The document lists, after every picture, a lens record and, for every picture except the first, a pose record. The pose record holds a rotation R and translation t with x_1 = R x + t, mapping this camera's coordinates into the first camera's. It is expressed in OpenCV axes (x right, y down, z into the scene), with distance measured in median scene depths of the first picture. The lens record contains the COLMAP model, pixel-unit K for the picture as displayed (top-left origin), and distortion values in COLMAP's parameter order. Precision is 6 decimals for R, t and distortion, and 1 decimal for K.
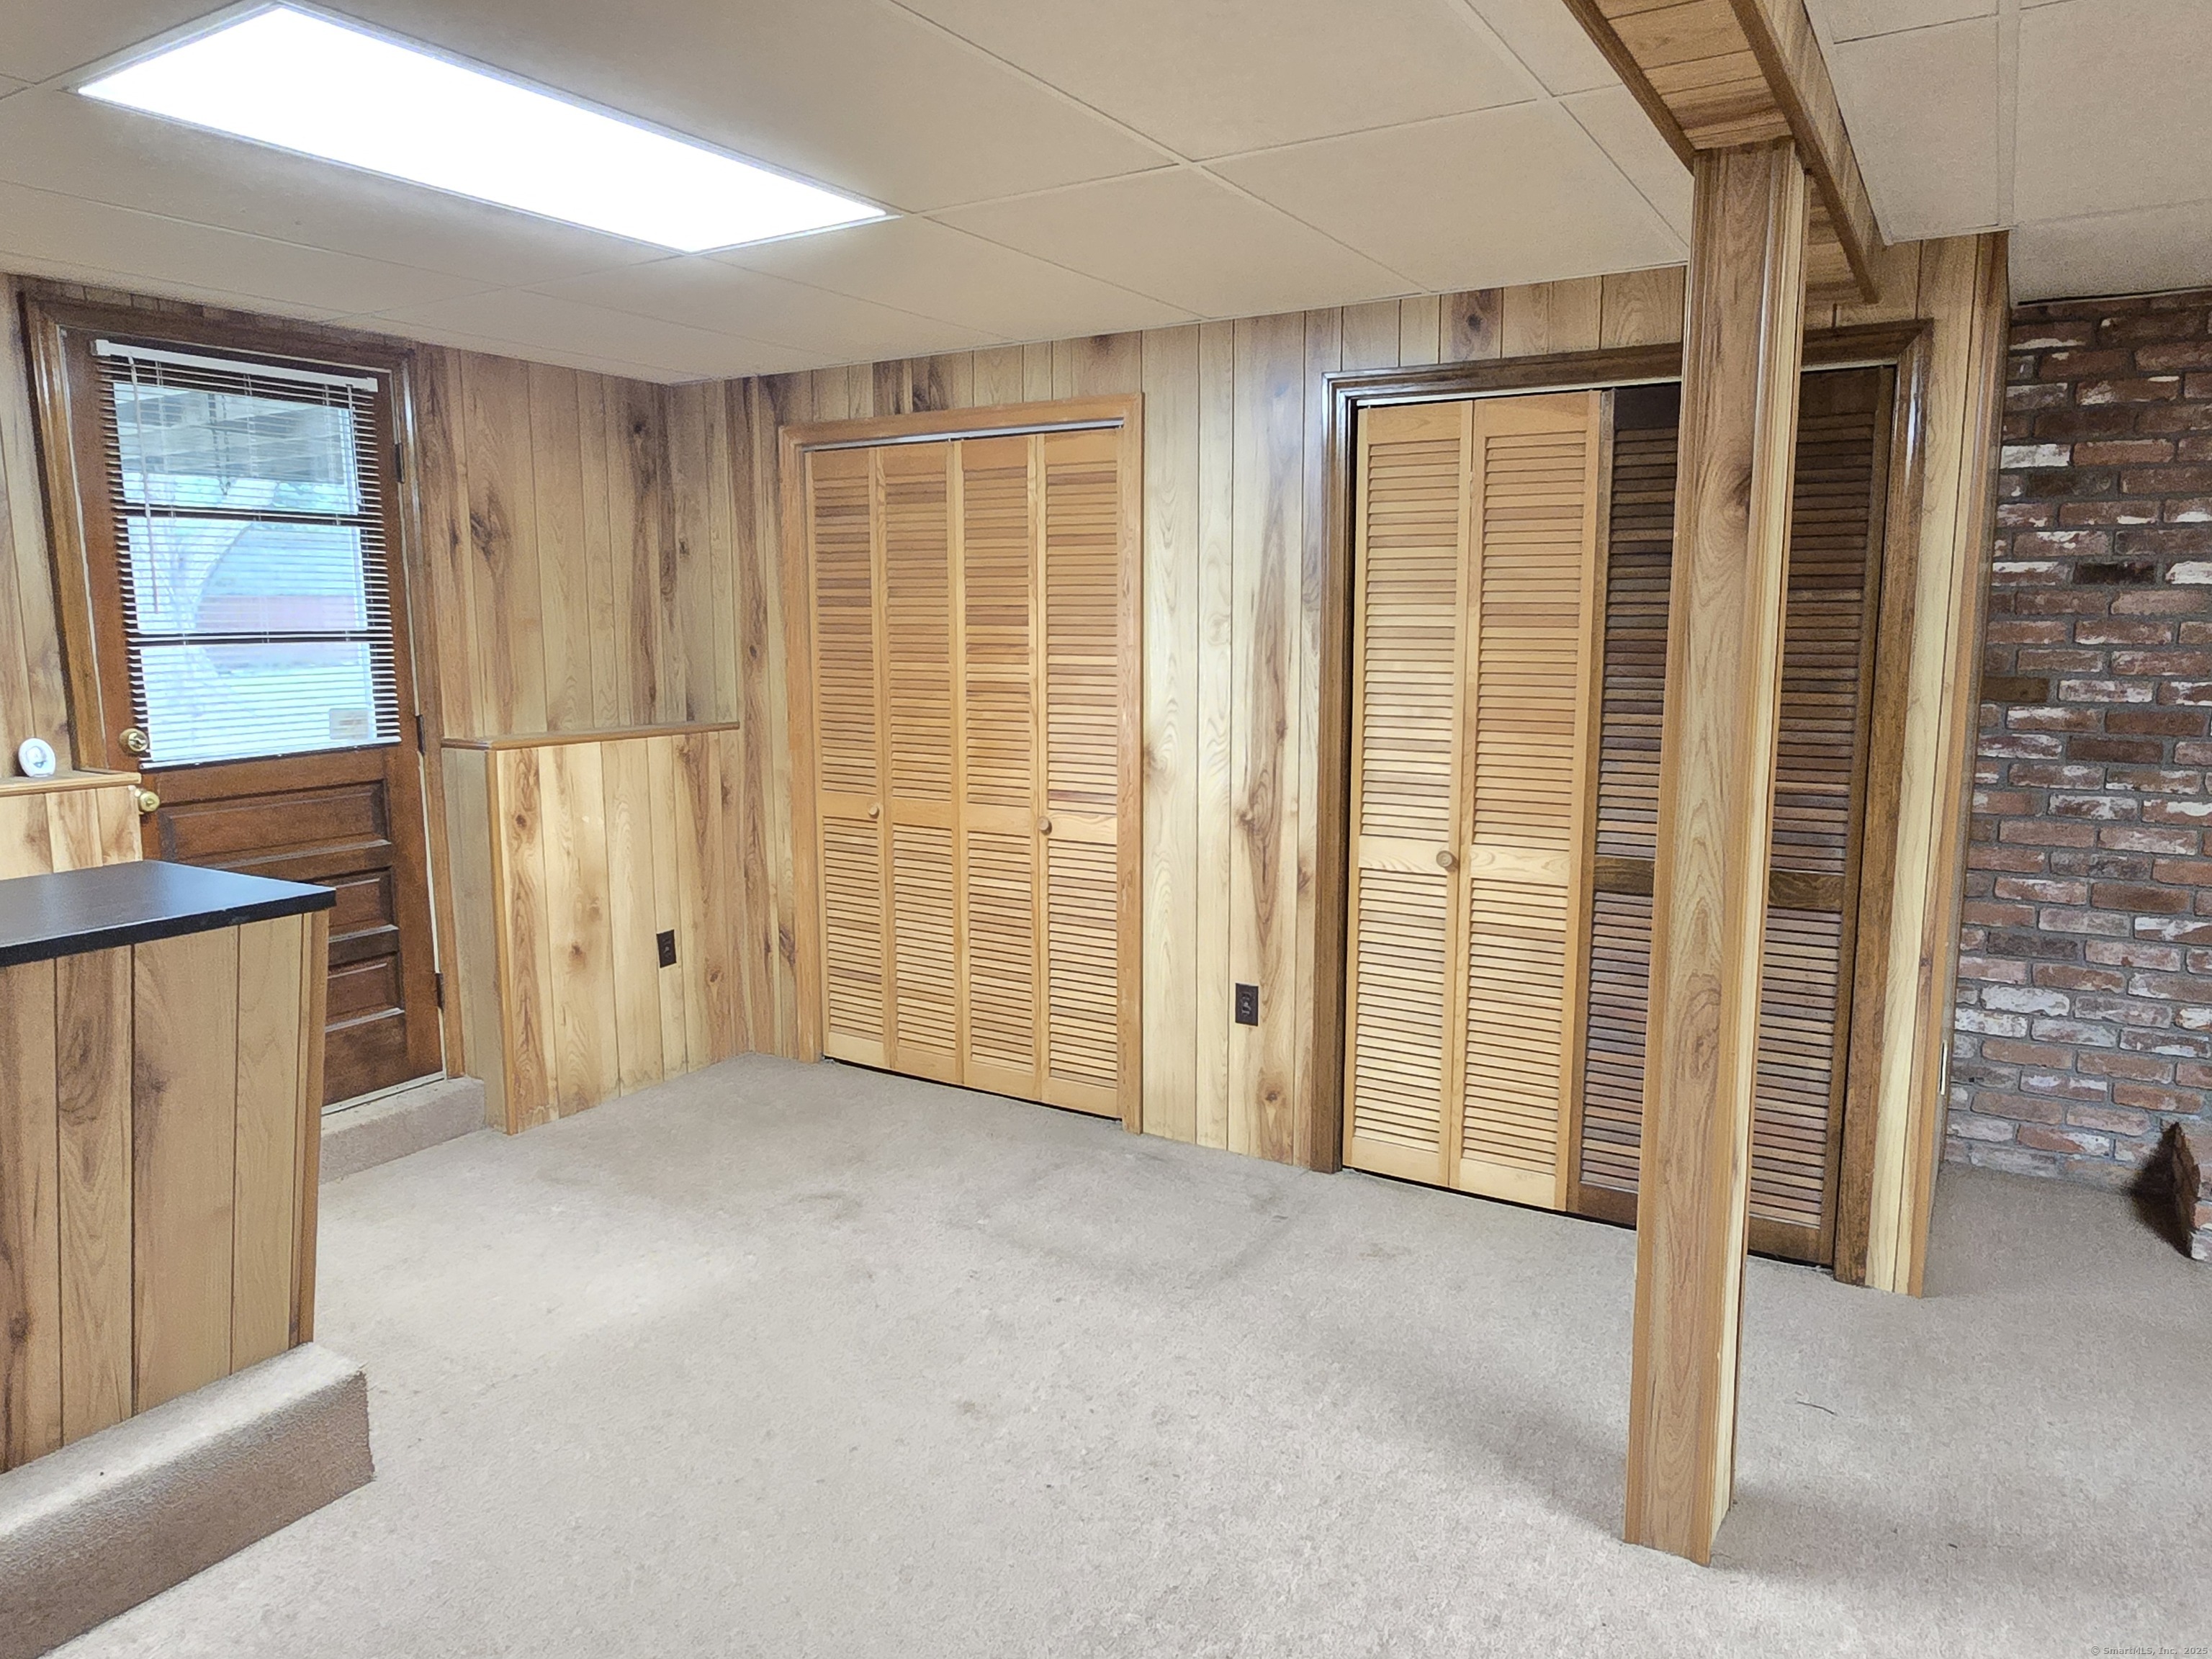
lens RADIAL K [[1435.4, 0, 1106.0], [0, 1435.4, 829.5], [0, 0, 1]] dist [-0.004527, -0.001349]
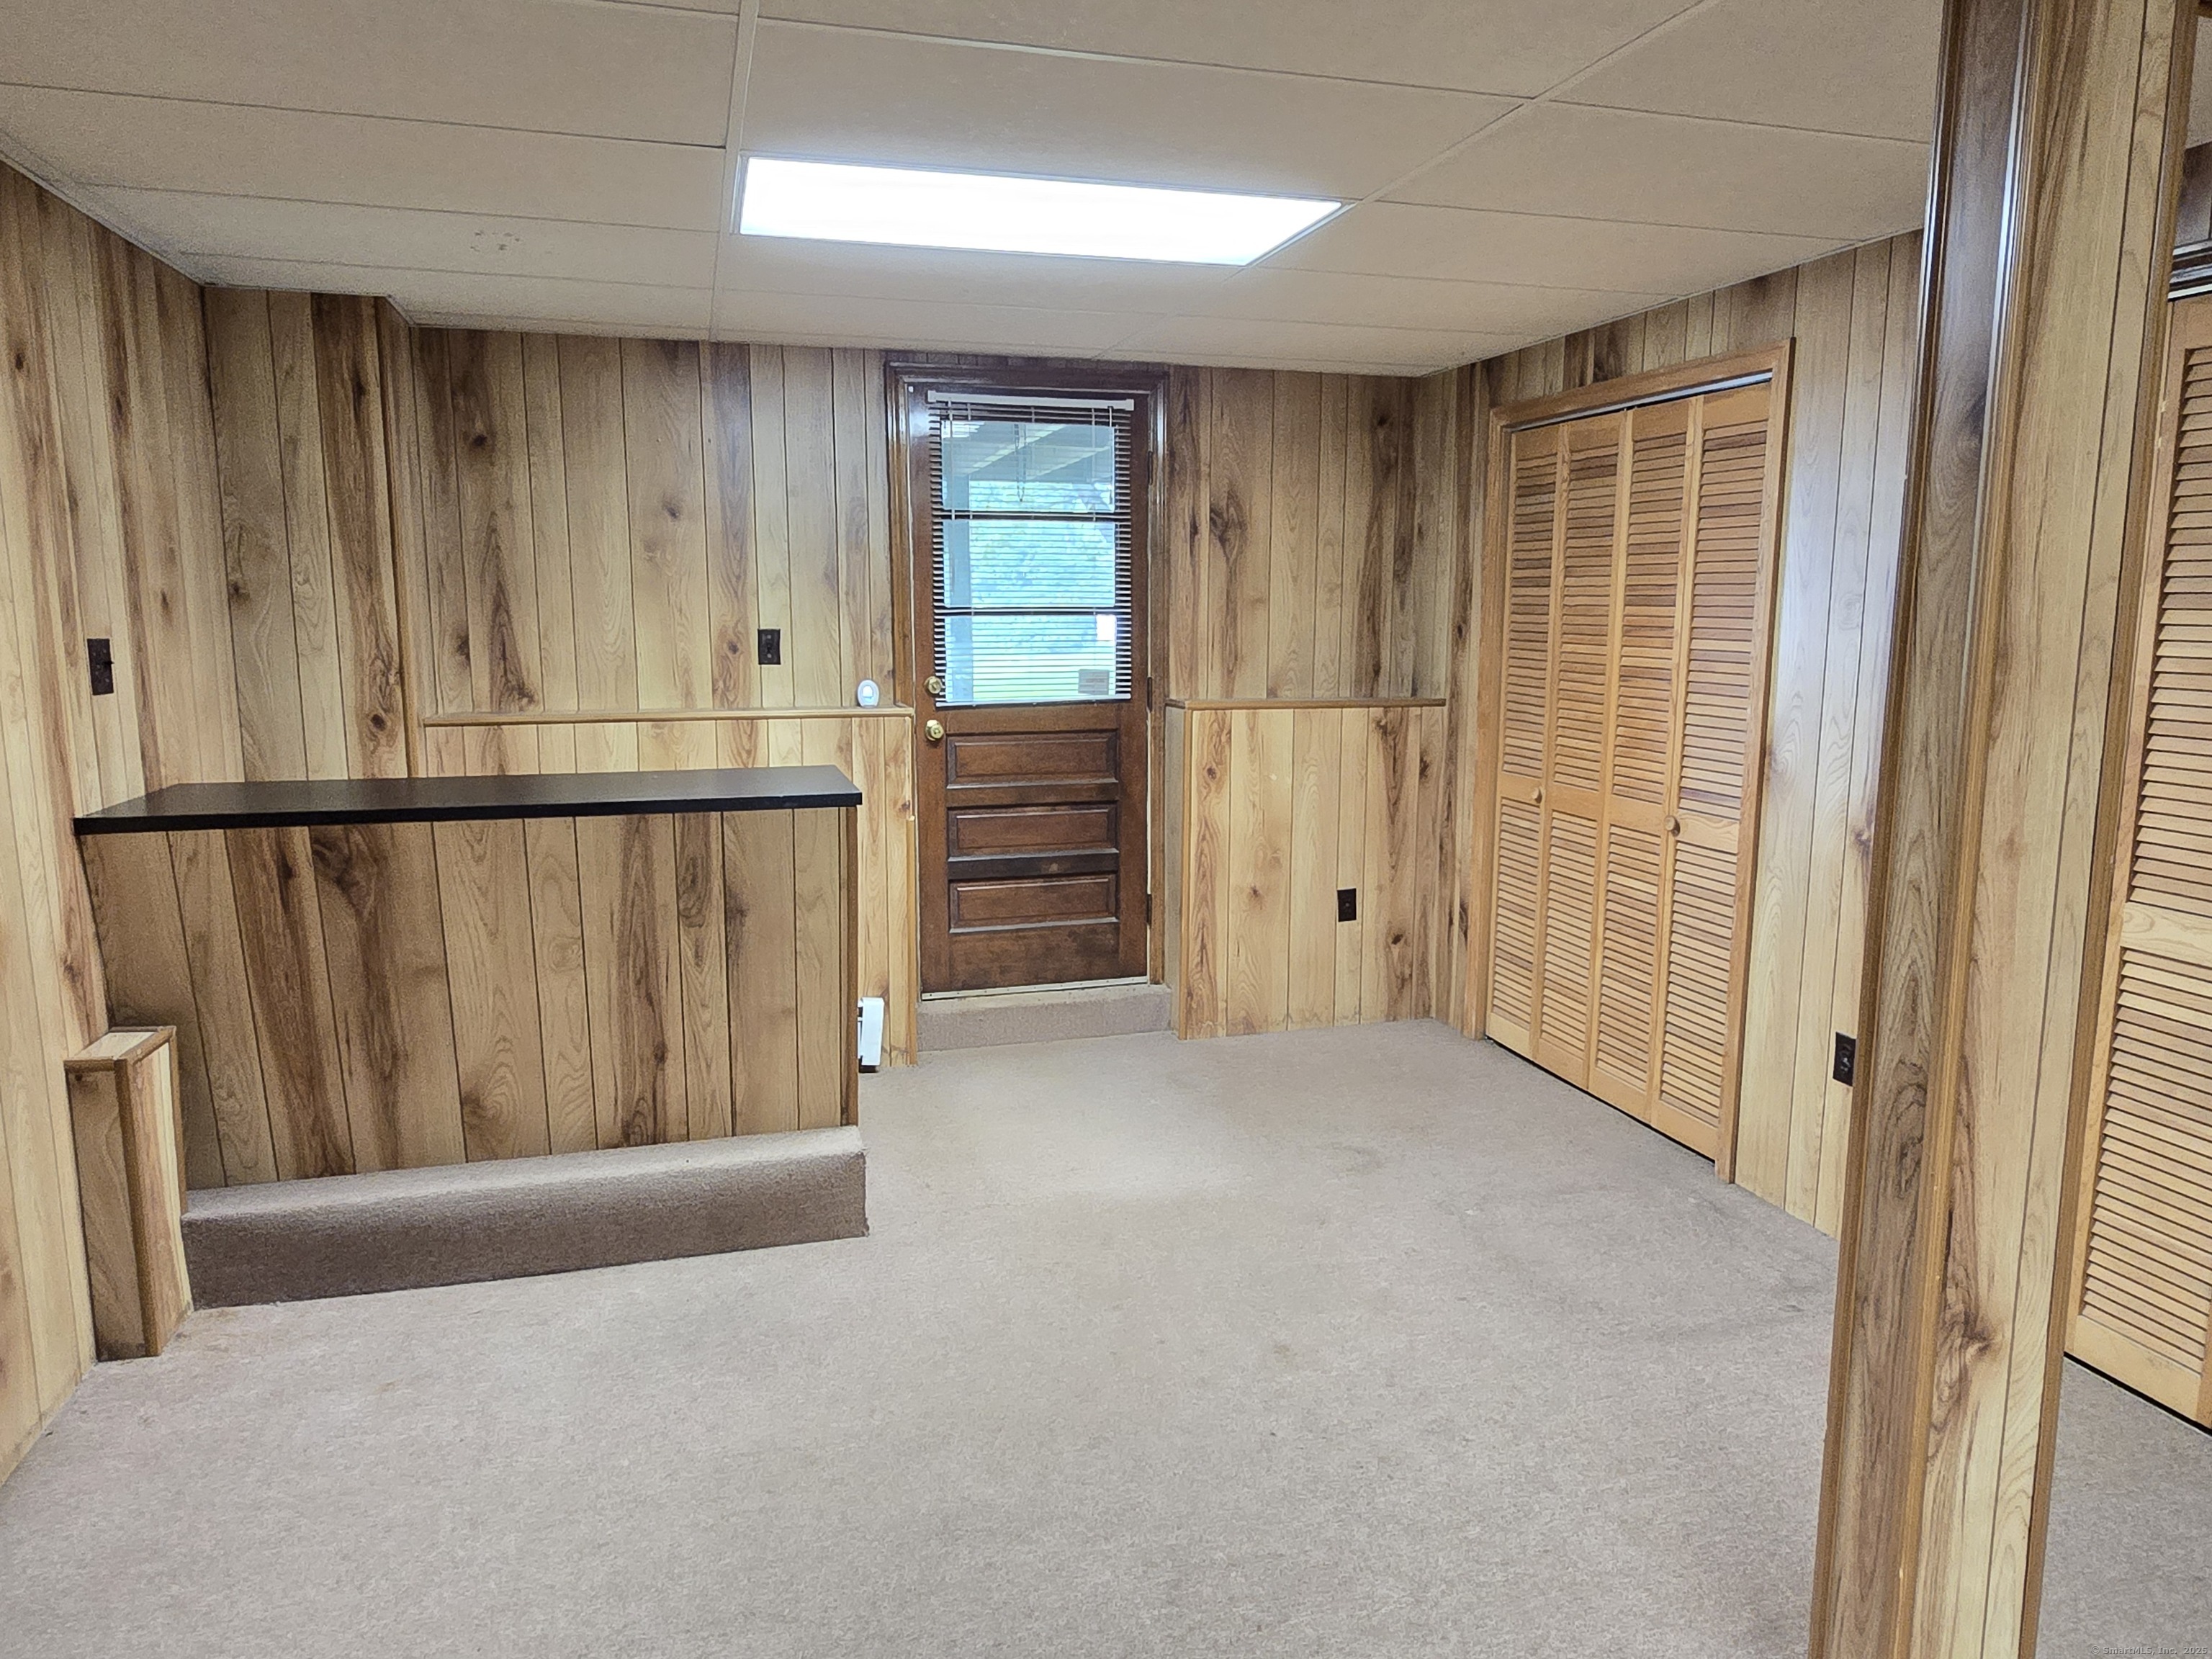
lens RADIAL K [[1435.4, 0, 1106.0], [0, 1435.4, 829.5], [0, 0, 1]] dist [-0.004527, -0.001349]
pose [[0.741447, 0.108660, -0.662155, 0.581967], [-0.103386, 0.993517, 0.047270, -0.012246], [0.662998, 0.033409, 0.747875, 0.152708]]
